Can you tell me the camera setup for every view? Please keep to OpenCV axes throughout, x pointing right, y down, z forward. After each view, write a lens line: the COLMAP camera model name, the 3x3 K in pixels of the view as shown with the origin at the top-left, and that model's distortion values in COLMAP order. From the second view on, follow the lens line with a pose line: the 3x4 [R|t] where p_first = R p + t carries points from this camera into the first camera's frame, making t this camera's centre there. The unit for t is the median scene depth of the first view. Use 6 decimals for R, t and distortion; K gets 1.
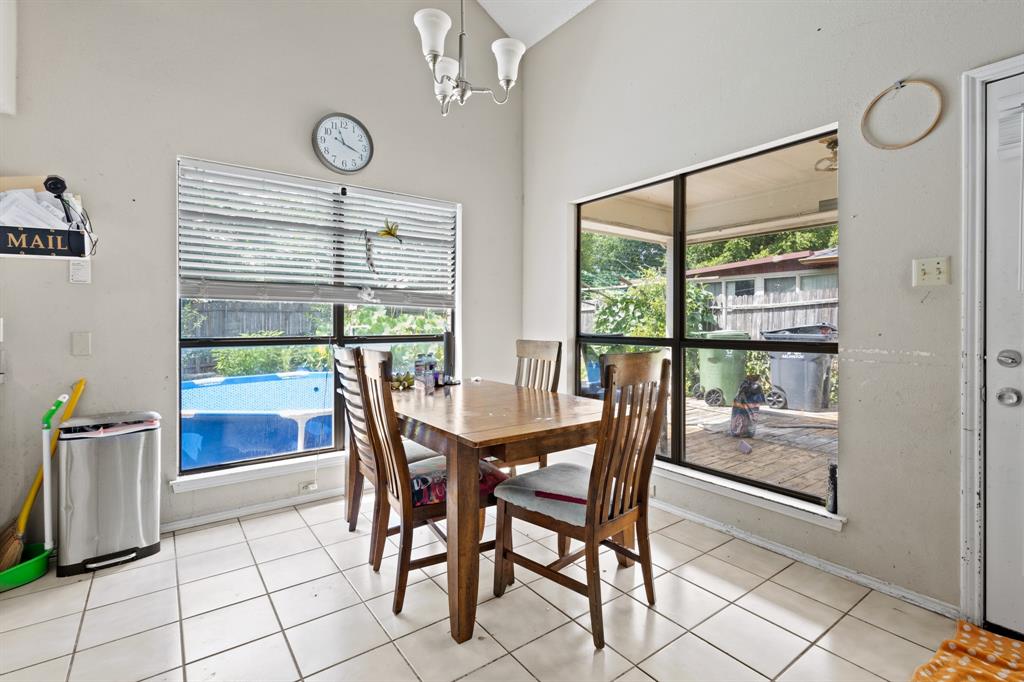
lens RADIAL K [[474.0, 0, 507.1], [0, 474.0, 325.0], [0, 0, 1]] dist [0.010661, -0.001223]
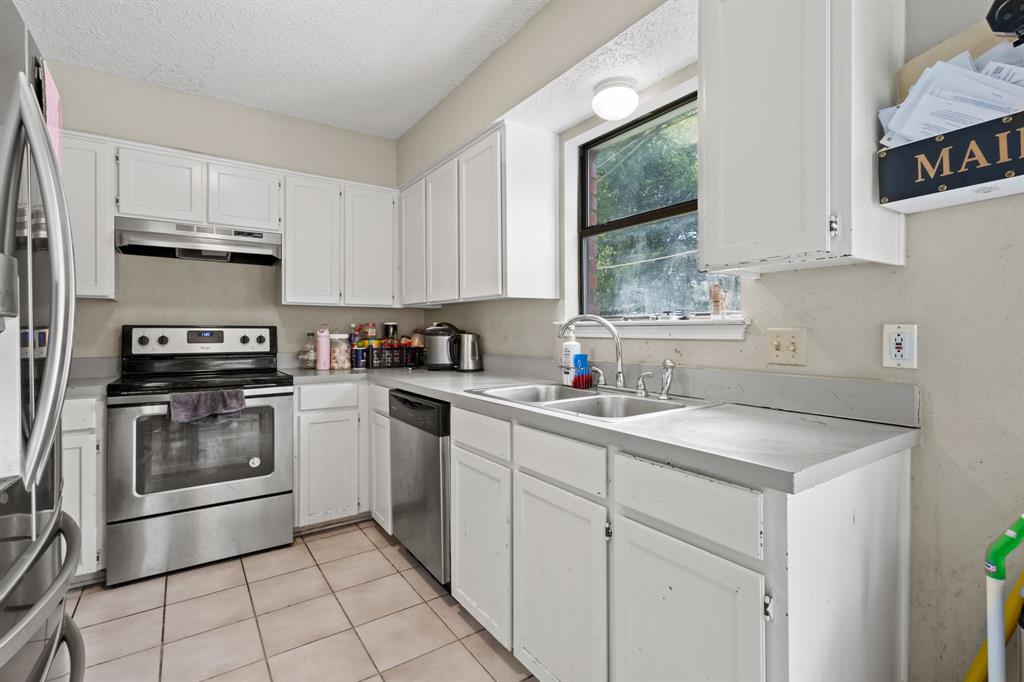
lens RADIAL K [[474.0, 0, 511.2], [0, 474.0, 331.5], [0, 0, 1]] dist [0.010661, -0.001223]
pose [[-0.027382, -0.004272, -0.999616, -0.503514], [-0.002964, 0.999987, -0.004192, -0.003552], [0.999621, 0.002848, -0.027394, 0.559807]]
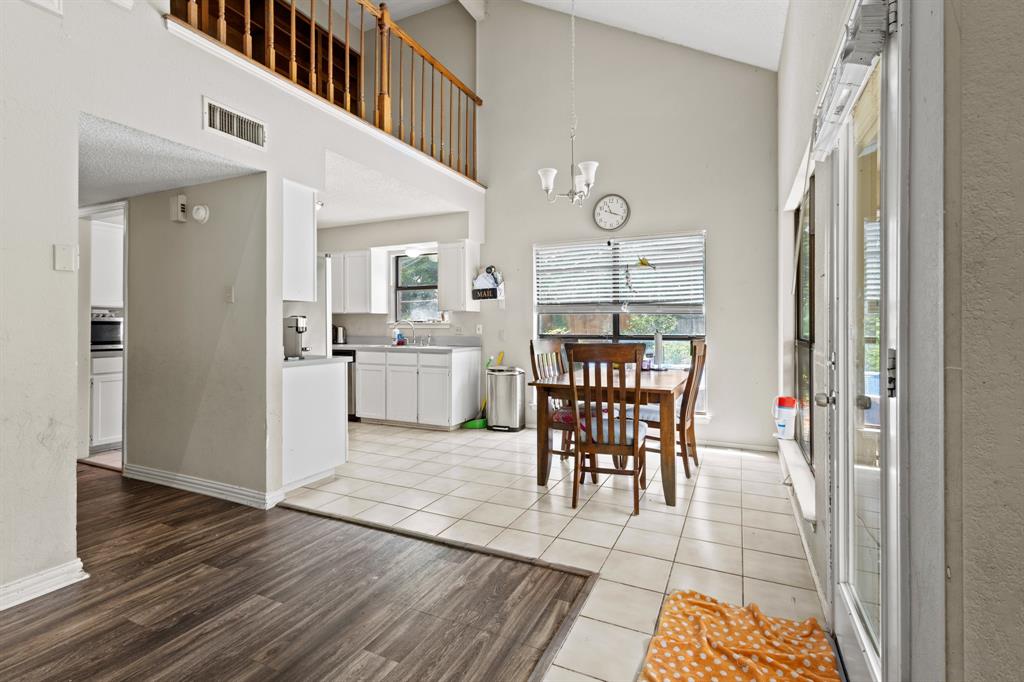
lens RADIAL K [[474.0, 0, 513.0], [0, 474.0, 331.9], [0, 0, 1]] dist [0.010661, -0.001223]
pose [[0.481276, 0.001887, -0.876567, 1.228012], [-0.004109, 0.999992, -0.000104, 0.022971], [0.876560, 0.003652, 0.481279, -0.059010]]
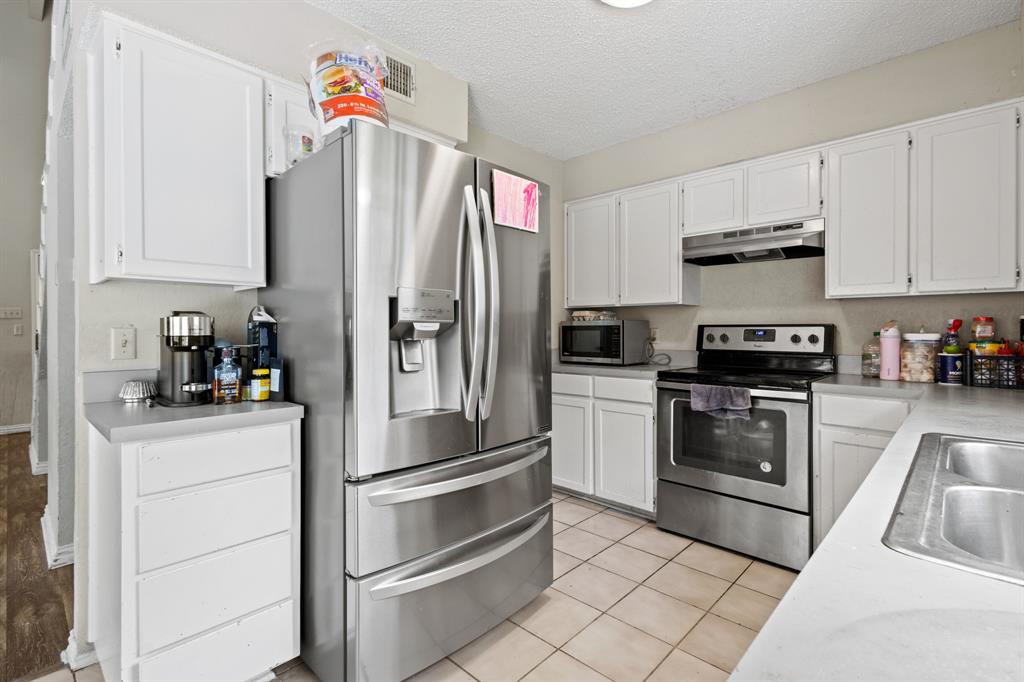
lens RADIAL K [[474.0, 0, 513.8], [0, 474.0, 330.0], [0, 0, 1]] dist [0.010661, -0.001223]
pose [[-0.983466, -0.003103, -0.181067, -0.848375], [-0.003564, 0.999991, 0.002224, -0.007331], [0.181059, 0.002833, -0.983468, 0.870605]]
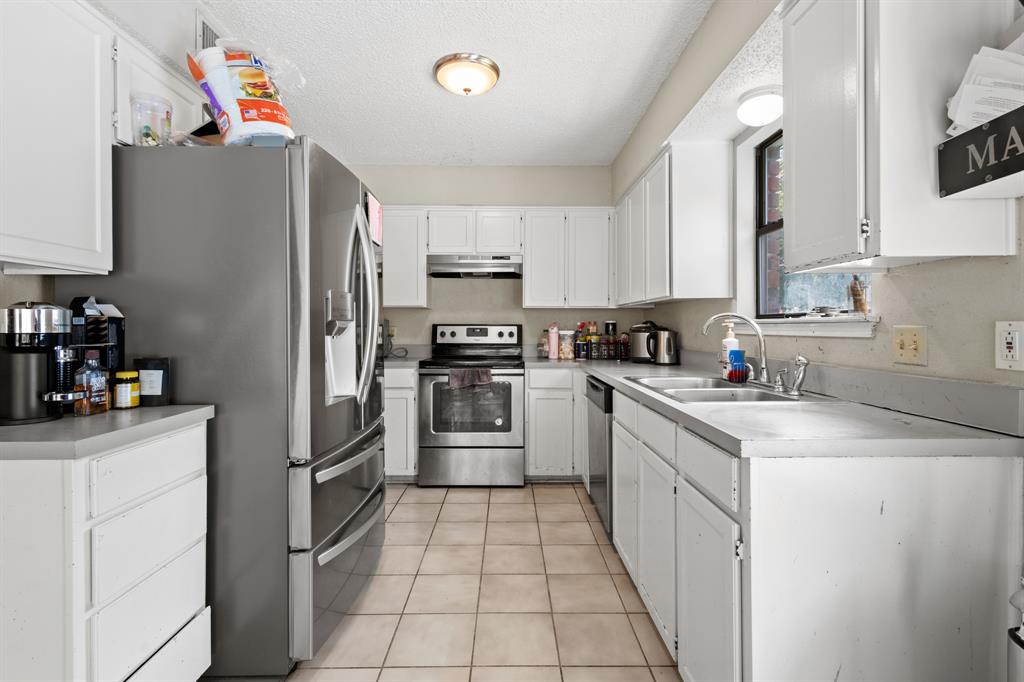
lens RADIAL K [[474.0, 0, 508.9], [0, 474.0, 328.1], [0, 0, 1]] dist [0.010661, -0.001223]
pose [[-0.586887, -0.006183, -0.809646, -0.362602], [-0.006837, 0.999973, -0.002681, -0.003565], [0.809640, 0.003962, -0.586913, 0.864237]]
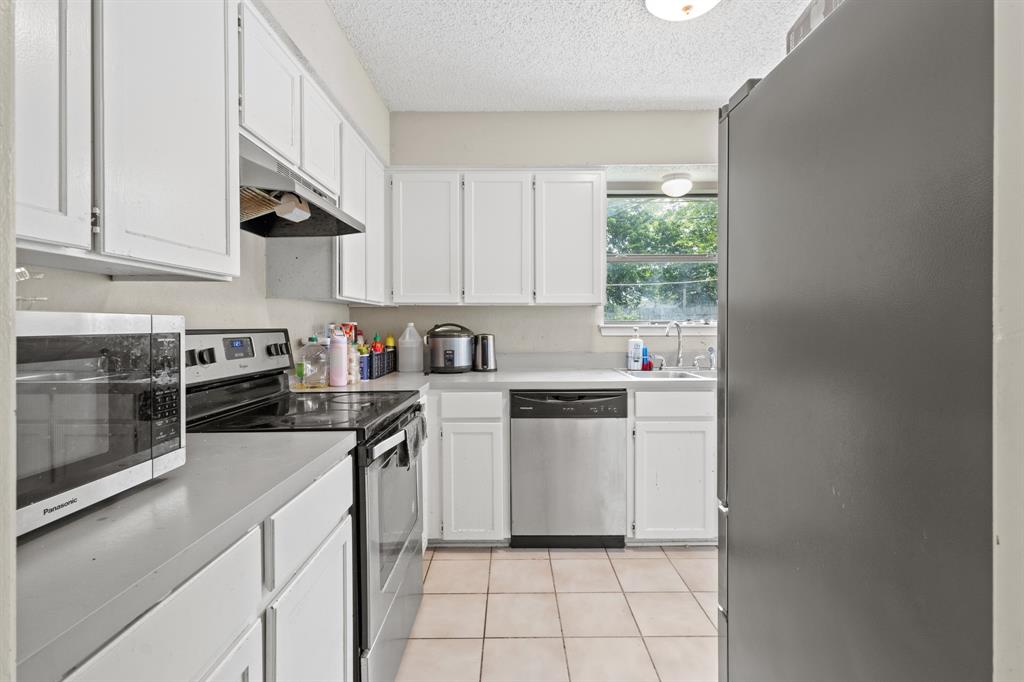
lens RADIAL K [[474.0, 0, 507.9], [0, 474.0, 330.7], [0, 0, 1]] dist [0.010661, -0.001223]
pose [[0.806017, -0.004542, -0.591875, -0.950272], [0.008006, 0.999963, 0.003230, -0.018100], [0.591838, -0.007343, 0.806023, -0.641631]]
